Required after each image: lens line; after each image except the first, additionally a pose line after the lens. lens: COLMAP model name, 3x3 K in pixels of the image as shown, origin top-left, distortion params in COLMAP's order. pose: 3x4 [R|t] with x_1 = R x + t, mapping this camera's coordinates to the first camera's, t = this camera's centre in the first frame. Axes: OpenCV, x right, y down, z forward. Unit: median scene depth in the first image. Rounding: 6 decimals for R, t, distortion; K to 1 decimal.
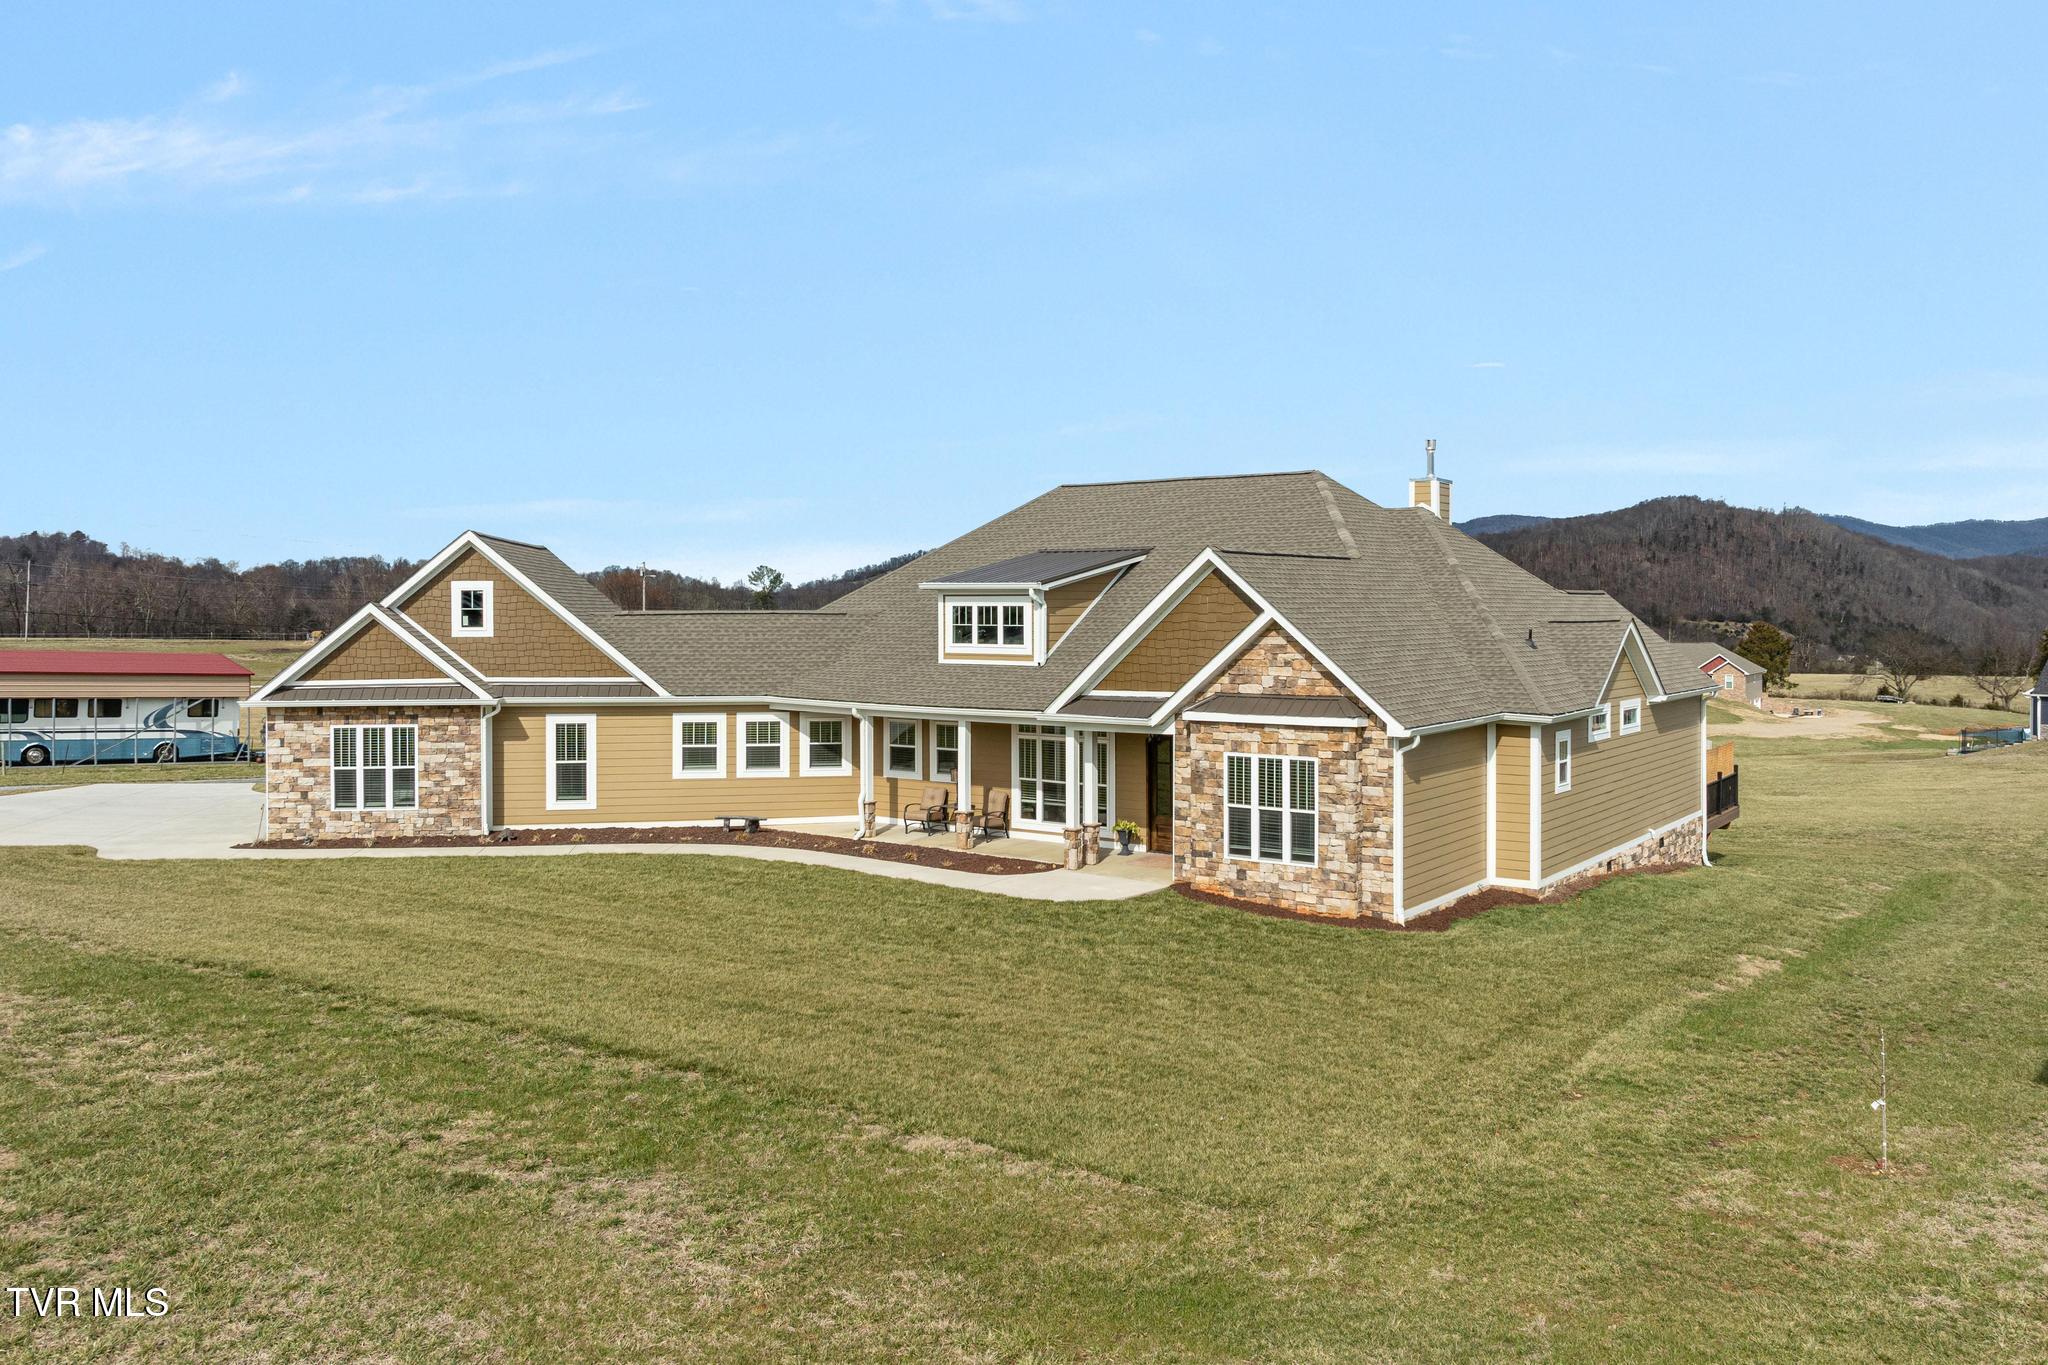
lens RADIAL K [[1509.9, 0, 1071.8], [0, 1509.9, 610.4], [0, 0, 1]] dist [-0.035183, -0.011086]
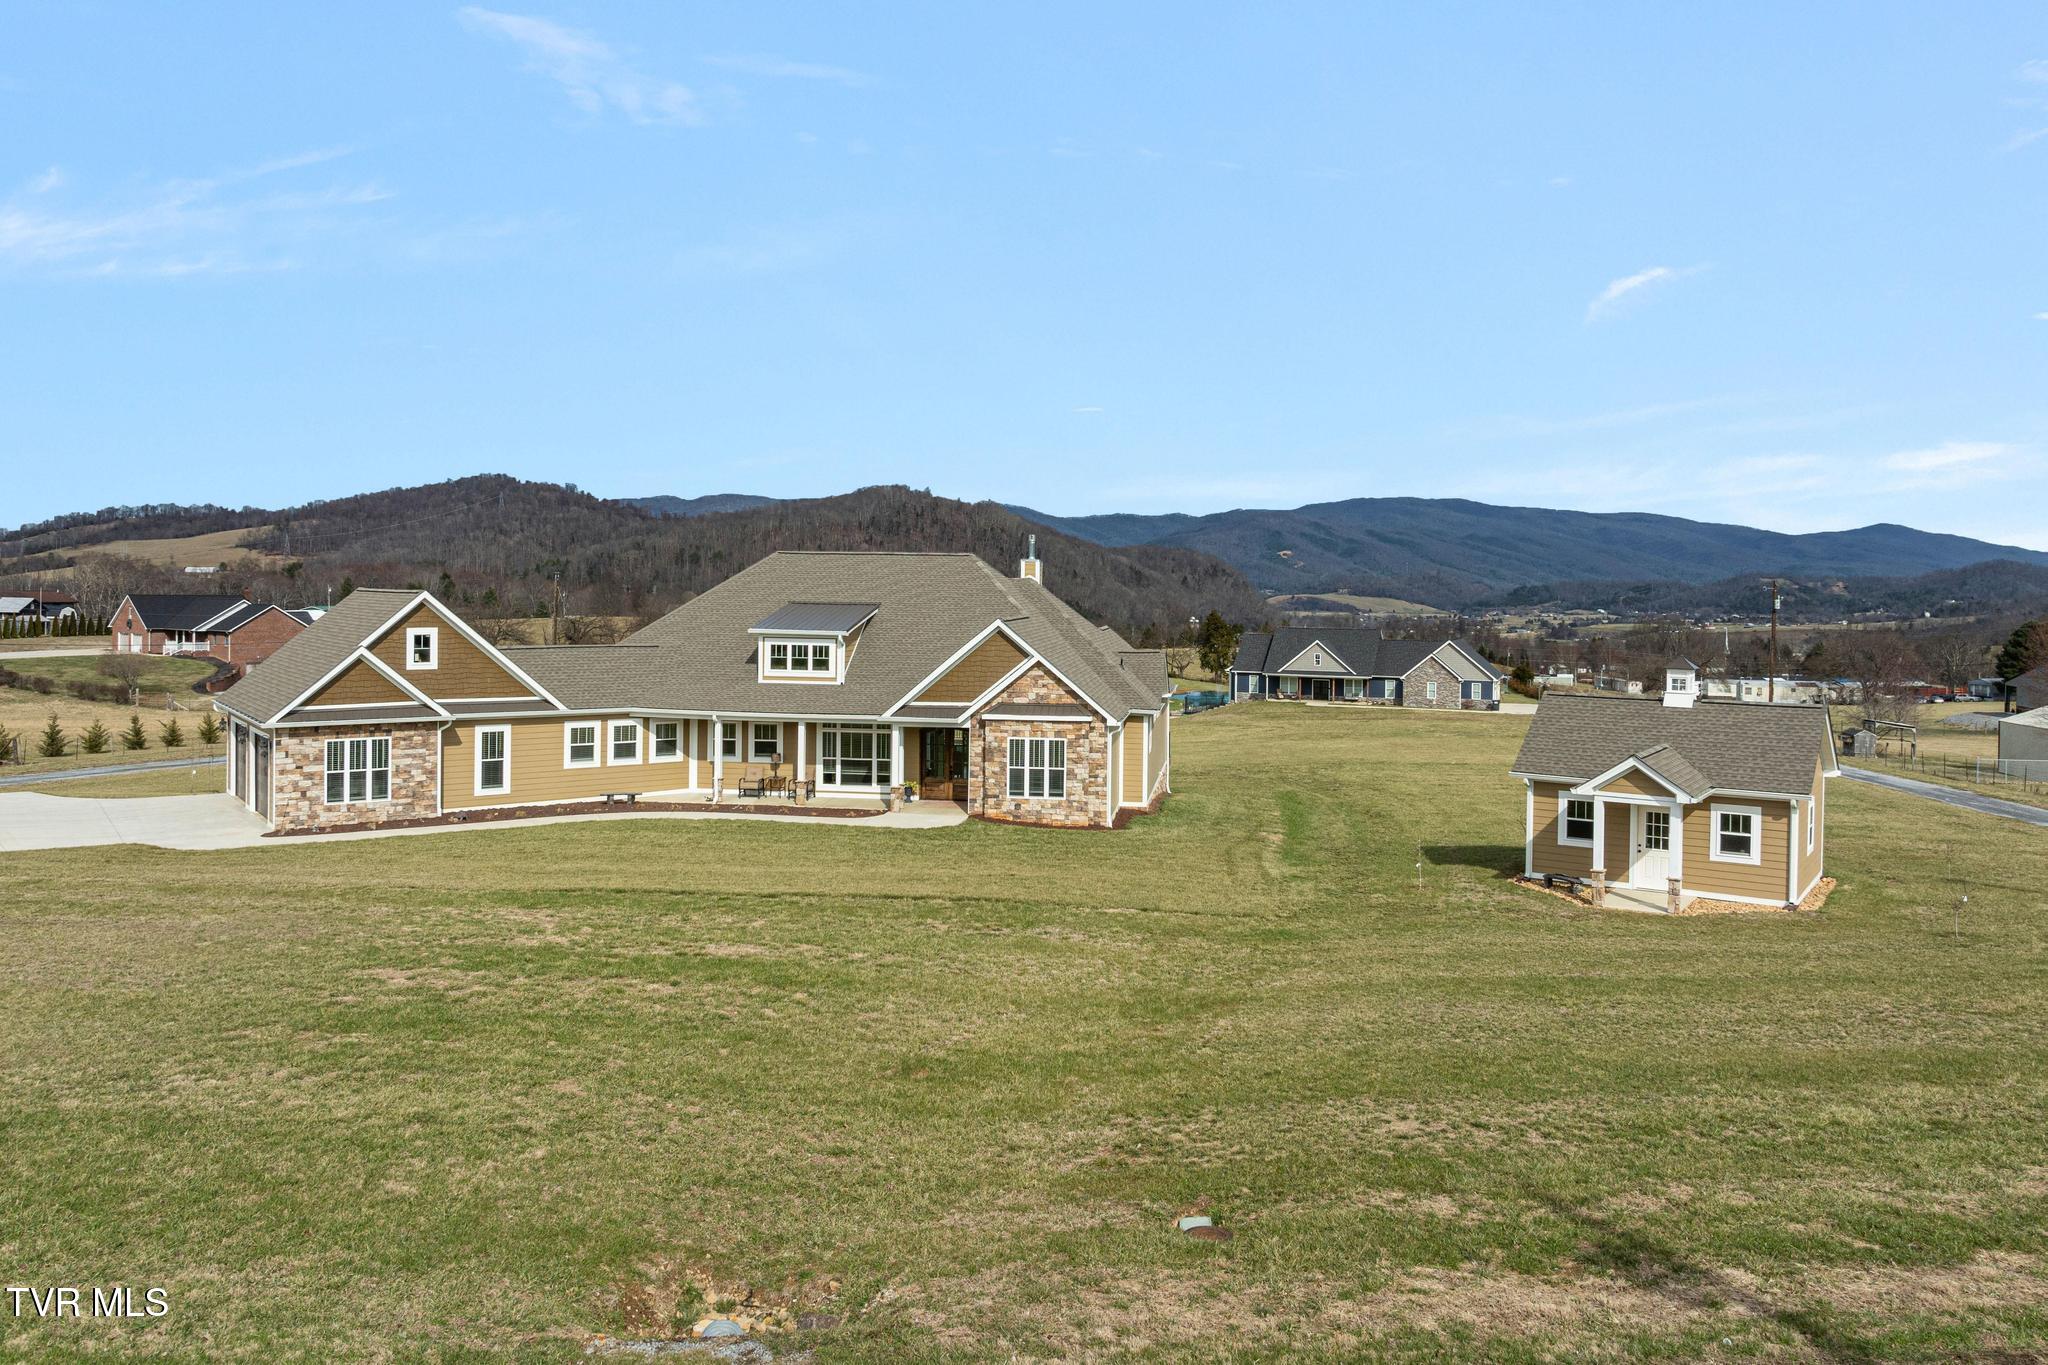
lens RADIAL K [[1451.4, 0, 1030.4], [0, 1451.4, 587.5], [0, 0, 1]] dist [-0.023929, -0.040730]
pose [[0.884614, 0.011584, 0.466180, -0.533201], [-0.012882, 0.999917, -0.000402, -0.063304], [-0.466146, -0.005650, 0.884690, -0.398284]]
